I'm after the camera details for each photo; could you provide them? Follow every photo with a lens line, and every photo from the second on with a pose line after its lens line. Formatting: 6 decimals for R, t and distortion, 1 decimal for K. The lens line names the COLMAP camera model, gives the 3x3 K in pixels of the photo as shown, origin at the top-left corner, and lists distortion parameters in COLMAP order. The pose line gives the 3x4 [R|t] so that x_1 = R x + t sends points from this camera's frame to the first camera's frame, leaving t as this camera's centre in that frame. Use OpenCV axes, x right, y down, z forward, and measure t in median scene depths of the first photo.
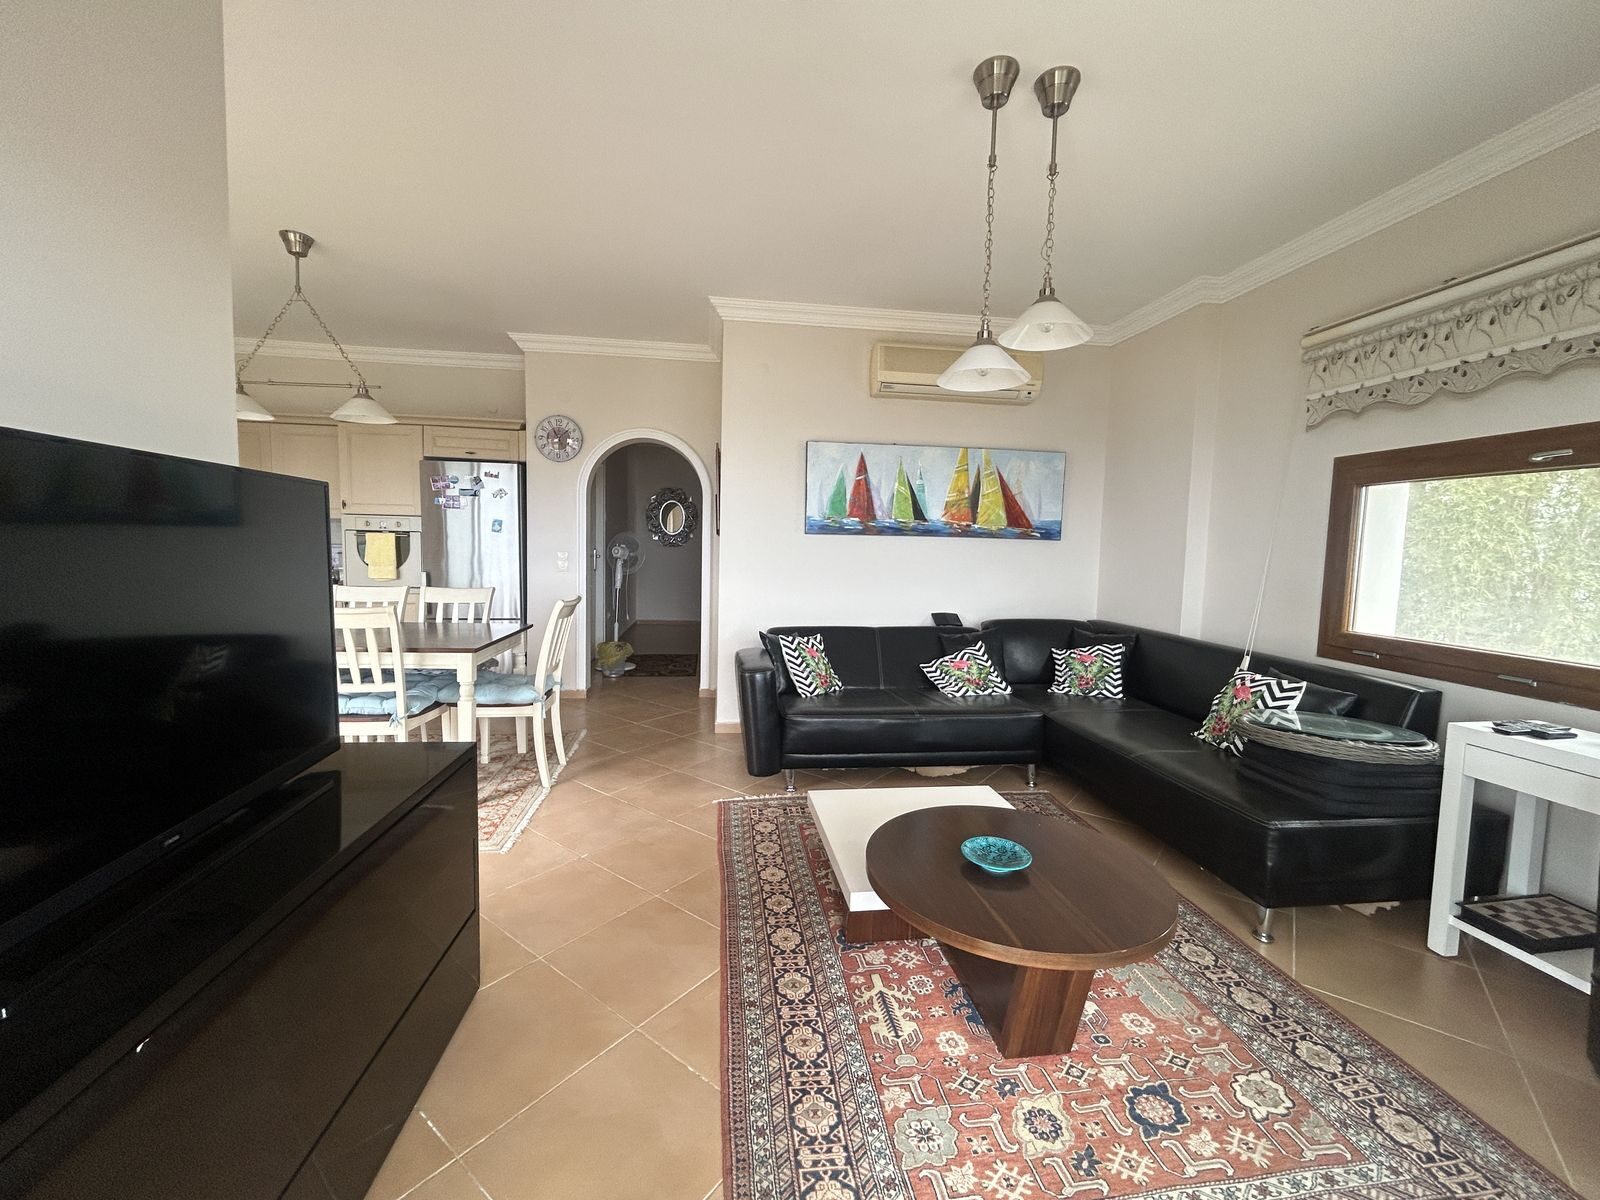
lens RADIAL K [[645.2, 0, 801.5], [0, 645.2, 596.3], [0, 0, 1]] dist [-0.004361, 0.001360]
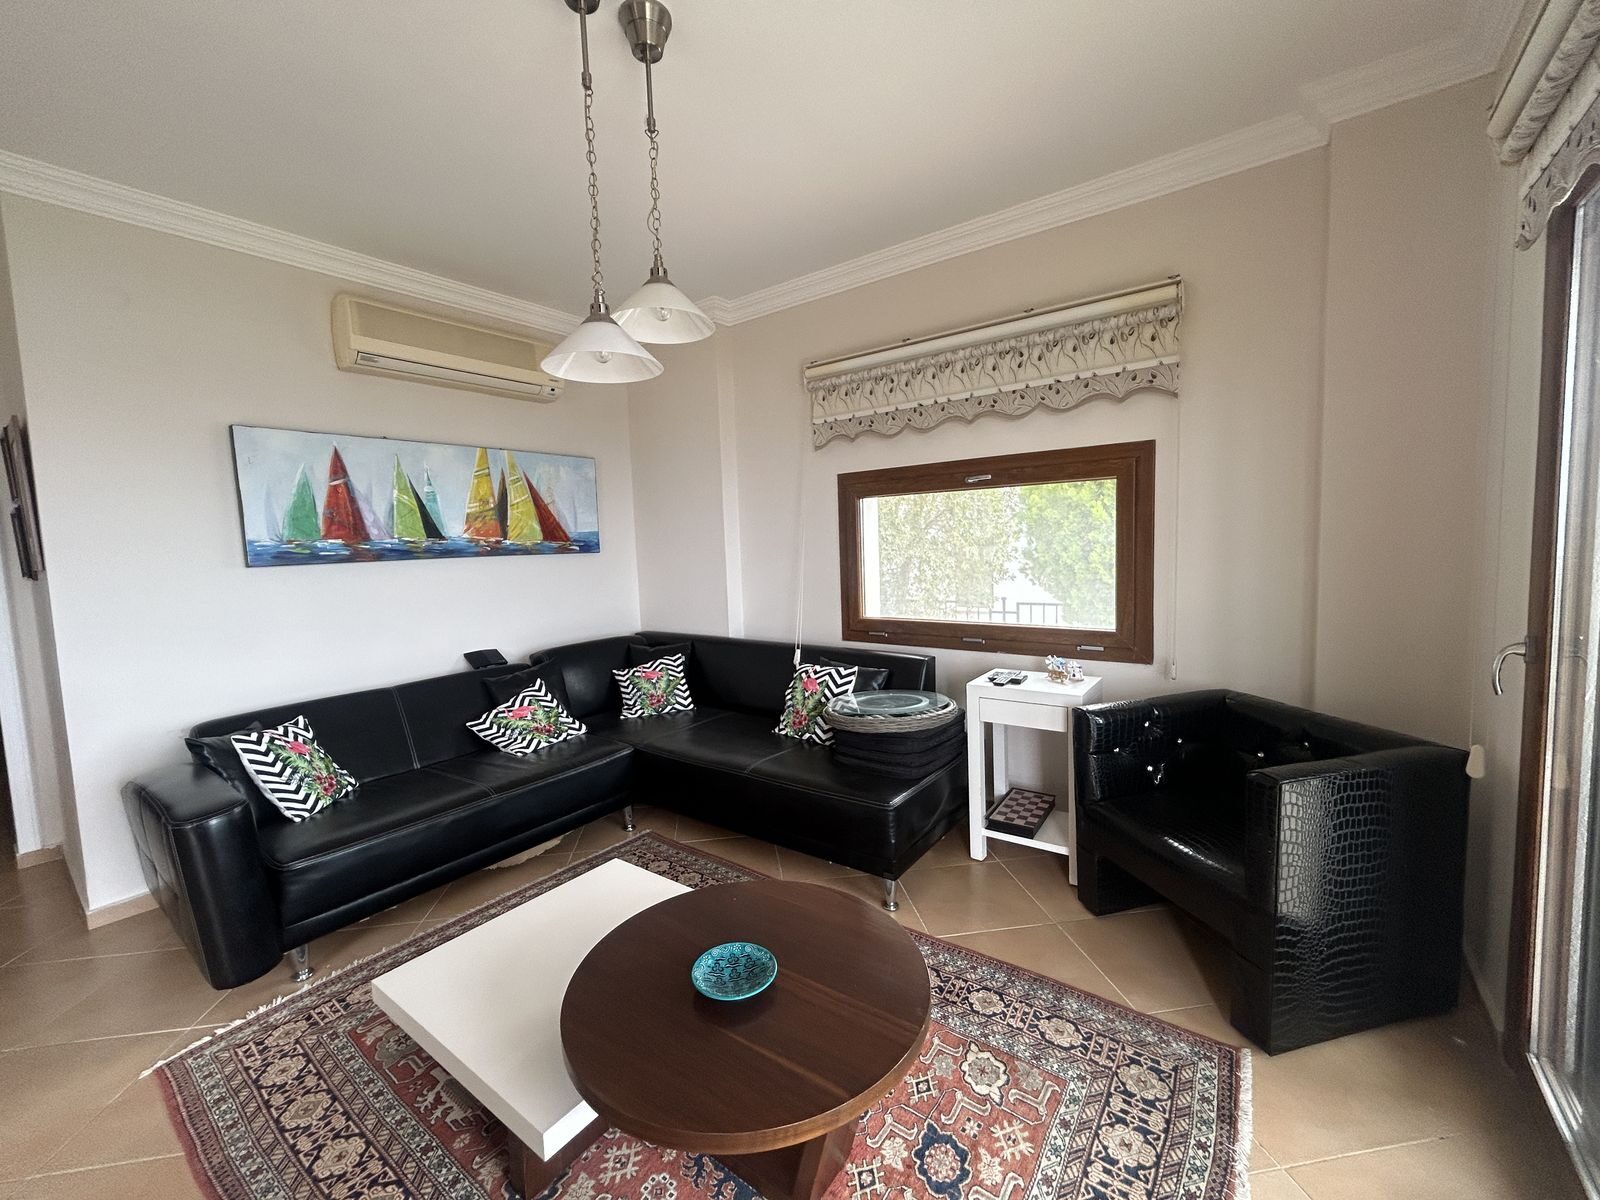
lens RADIAL K [[645.2, 0, 794.9], [0, 645.2, 594.1], [0, 0, 1]] dist [-0.004361, 0.001360]
pose [[0.703589, -0.106209, 0.702625, -0.096988], [0.110014, 0.993127, 0.039956, -0.053301], [-0.702039, 0.049186, 0.710438, 0.228279]]
